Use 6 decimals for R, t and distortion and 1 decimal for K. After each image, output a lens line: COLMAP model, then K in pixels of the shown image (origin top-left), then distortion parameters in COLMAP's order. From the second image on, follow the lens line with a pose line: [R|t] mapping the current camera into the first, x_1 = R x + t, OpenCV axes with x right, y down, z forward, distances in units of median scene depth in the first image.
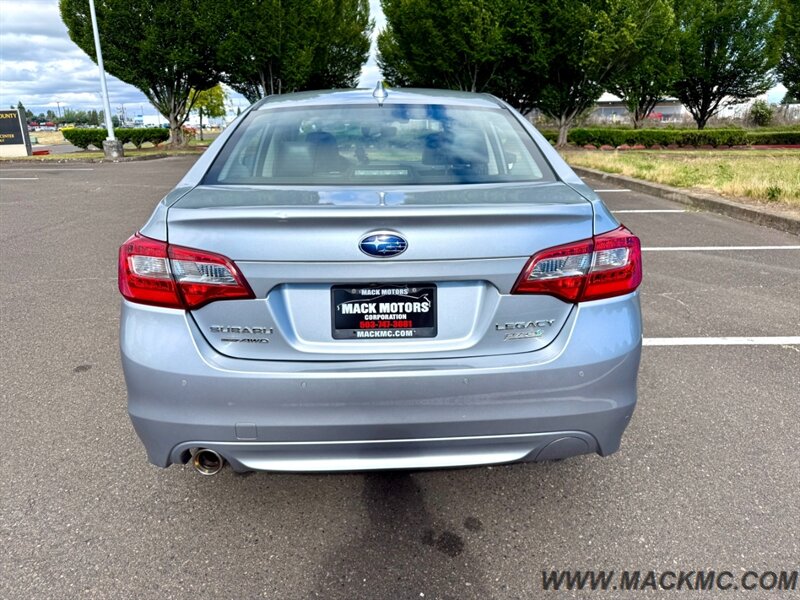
lens RADIAL K [[570.5, 0, 395.0], [0, 570.5, 302.3], [0, 0, 1]] dist [0.033658, -0.045197]
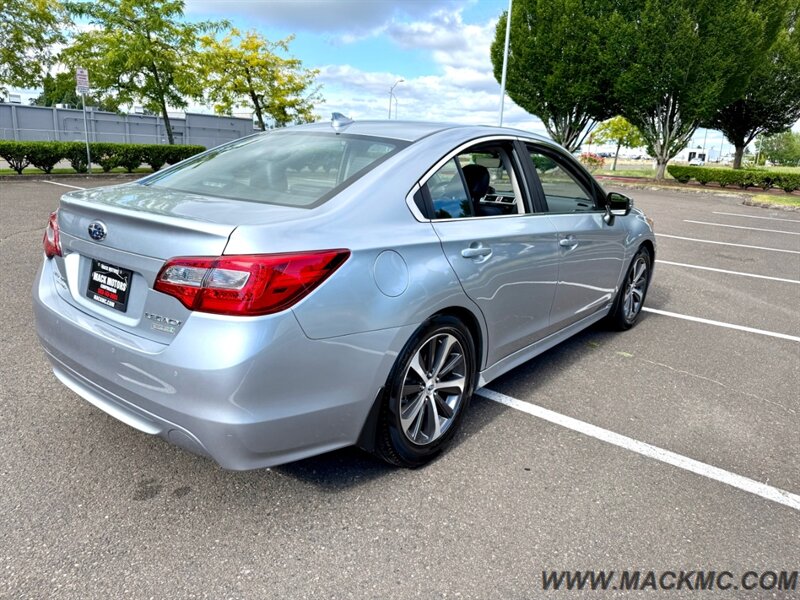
lens RADIAL K [[570.5, 0, 406.7], [0, 570.5, 295.6], [0, 0, 1]] dist [0.033658, -0.045197]
pose [[0.762370, 0.206676, -0.613251, 1.312571], [-0.241989, 0.969929, 0.026051, -0.157967], [0.600194, 0.128539, 0.789458, 0.375486]]
